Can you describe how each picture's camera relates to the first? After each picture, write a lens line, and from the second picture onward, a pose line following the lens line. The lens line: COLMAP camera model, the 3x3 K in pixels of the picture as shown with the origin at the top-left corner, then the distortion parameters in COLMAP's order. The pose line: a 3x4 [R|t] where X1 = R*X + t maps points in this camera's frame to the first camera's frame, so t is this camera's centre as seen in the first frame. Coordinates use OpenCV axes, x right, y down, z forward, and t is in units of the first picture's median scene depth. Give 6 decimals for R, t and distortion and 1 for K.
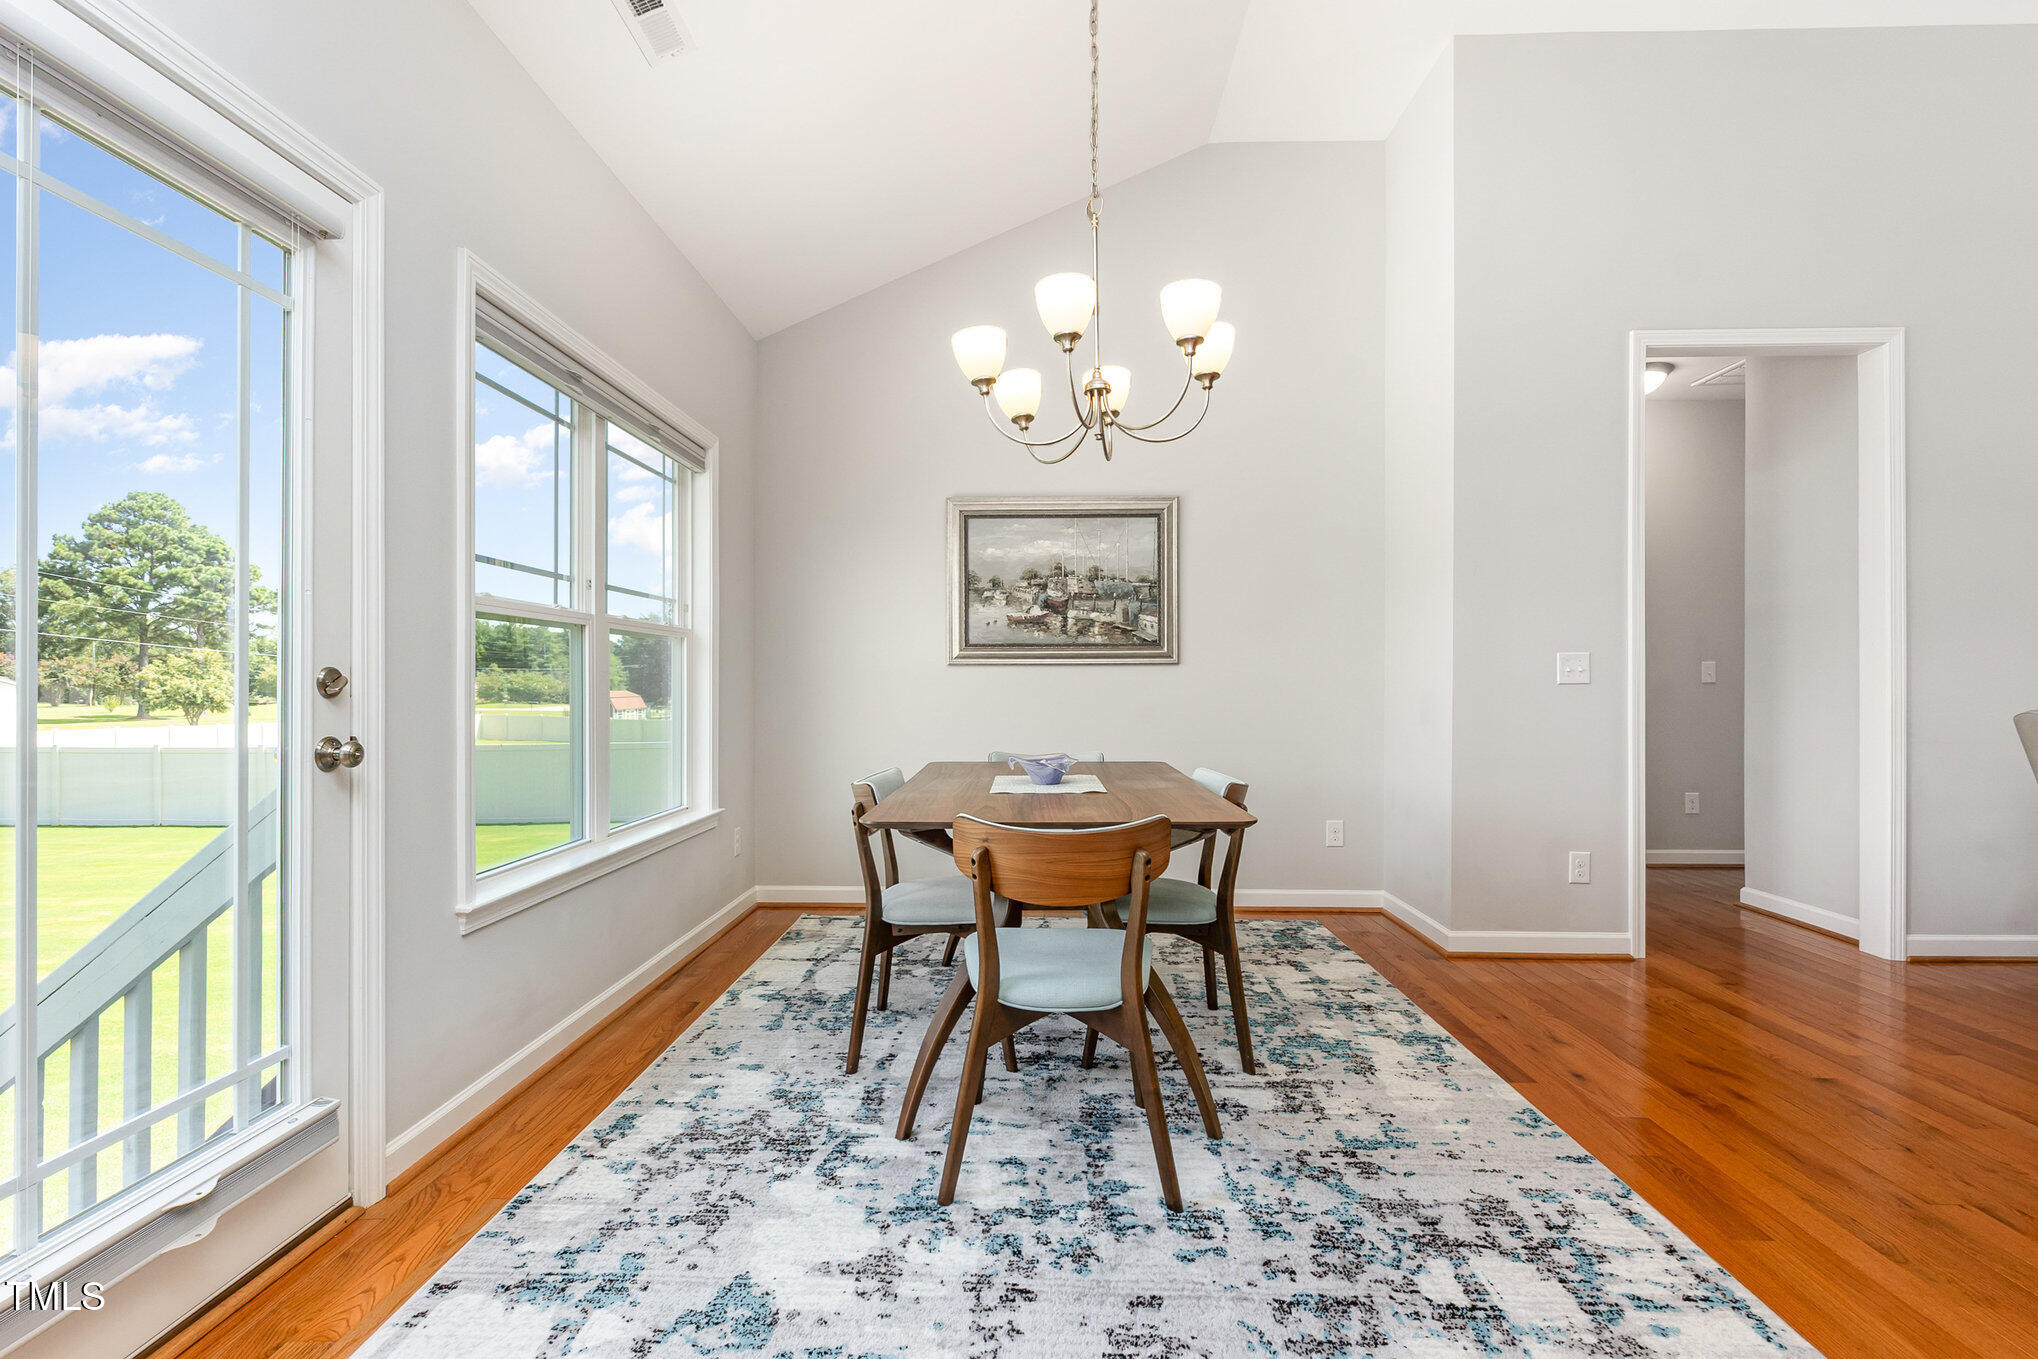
lens RADIAL K [[896.5, 0, 1019.0], [0, 896.5, 679.5], [0, 0, 1]] dist [-0.003236, 0.000023]
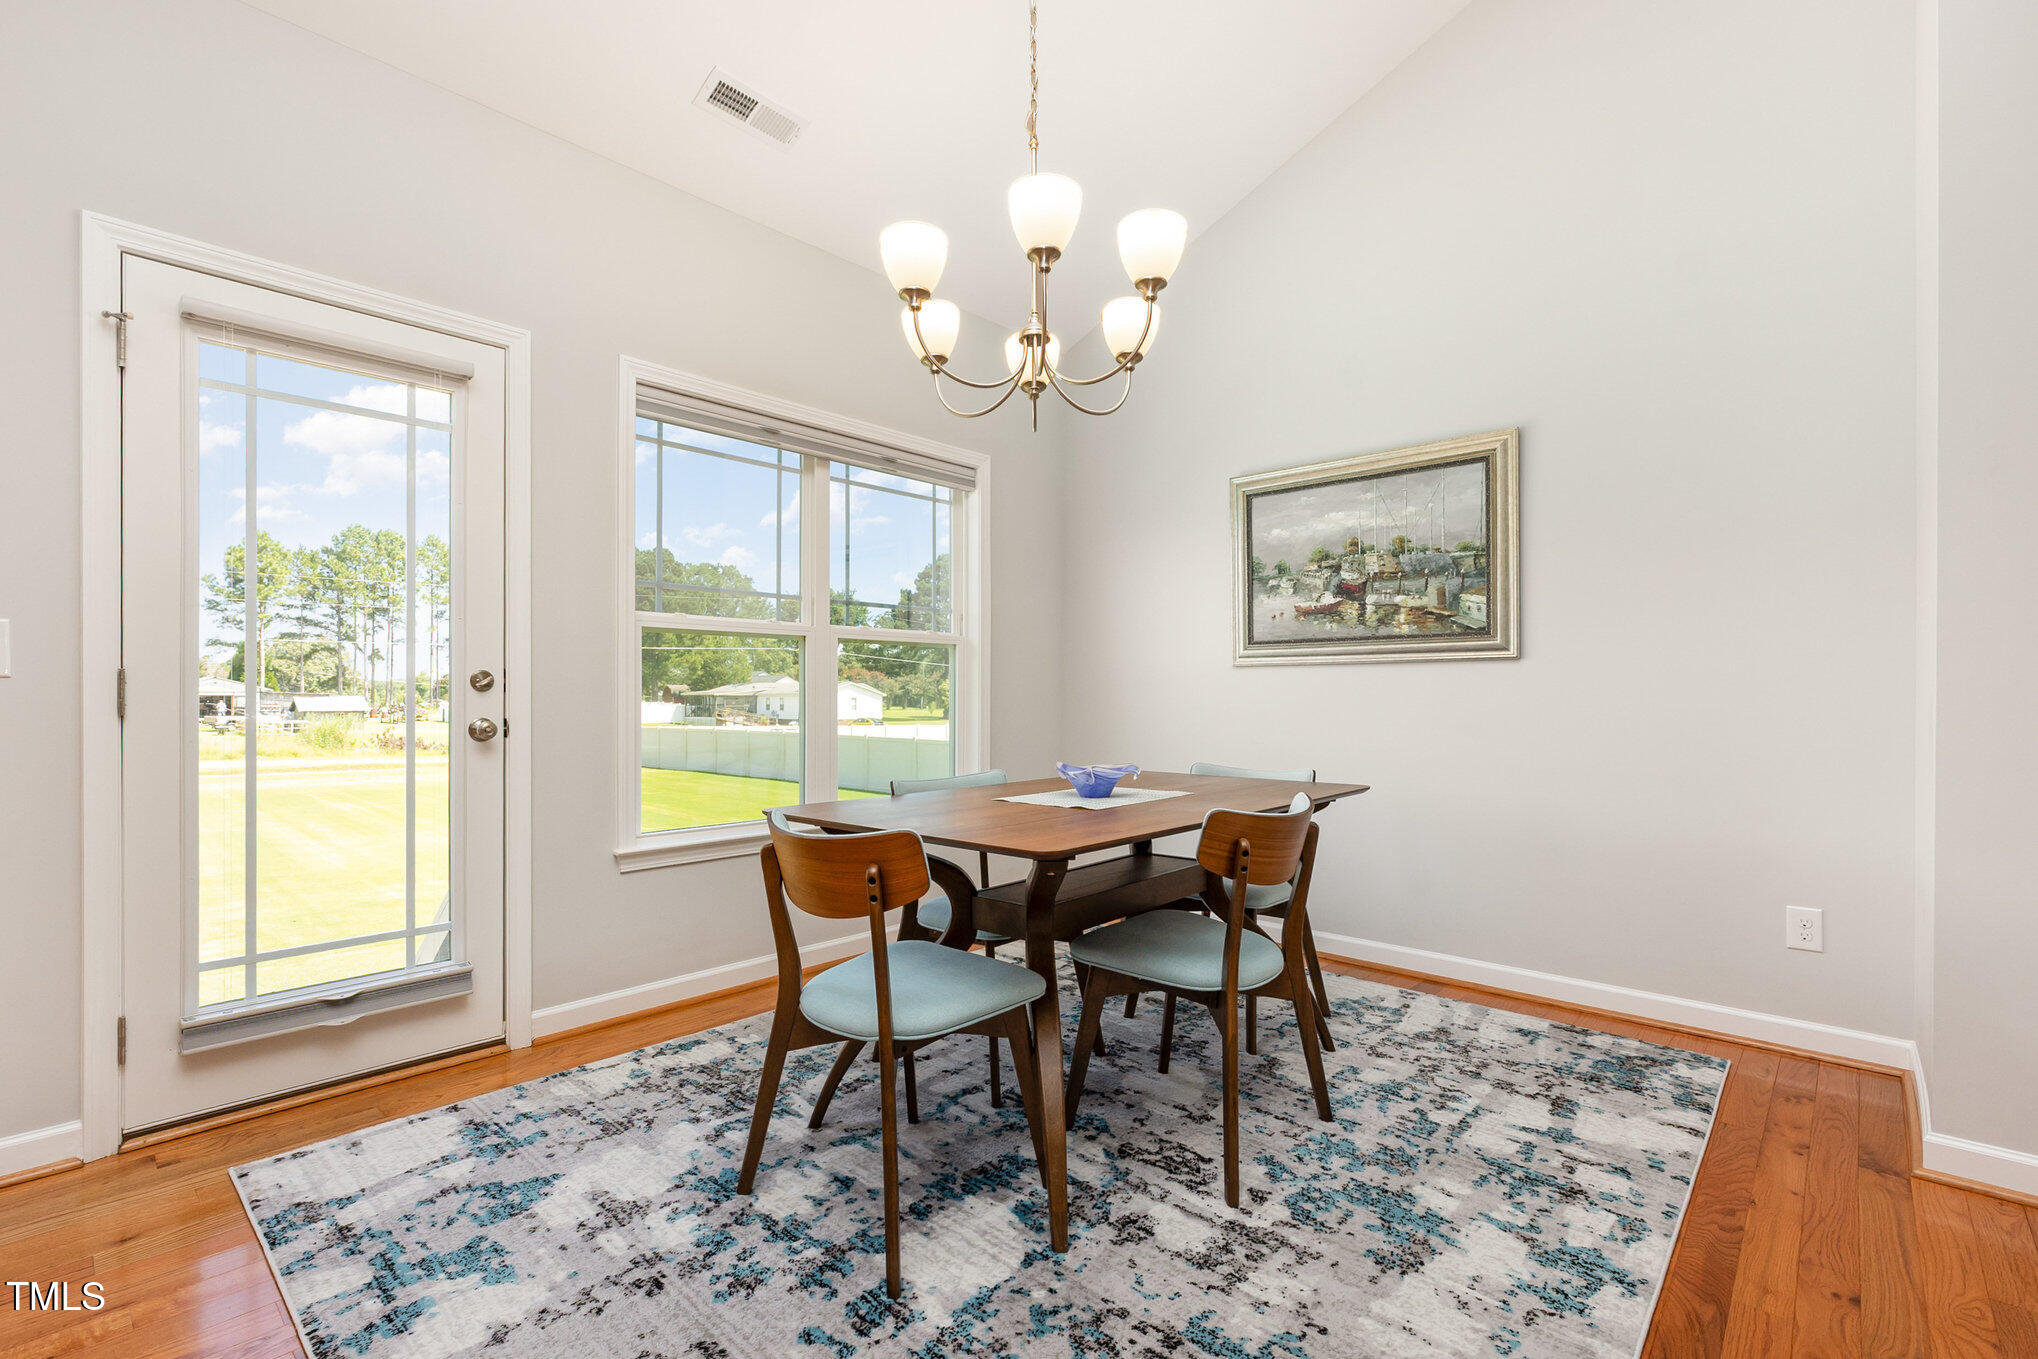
lens RADIAL K [[909.6, 0, 1012.8], [0, 909.6, 677.5], [0, 0, 1]] dist [-0.001581, 0.000275]
pose [[0.760492, -0.010005, -0.649271, 0.344936], [-0.000318, 0.999875, -0.015780, 0.010059], [0.649348, 0.012207, 0.760394, 0.173380]]
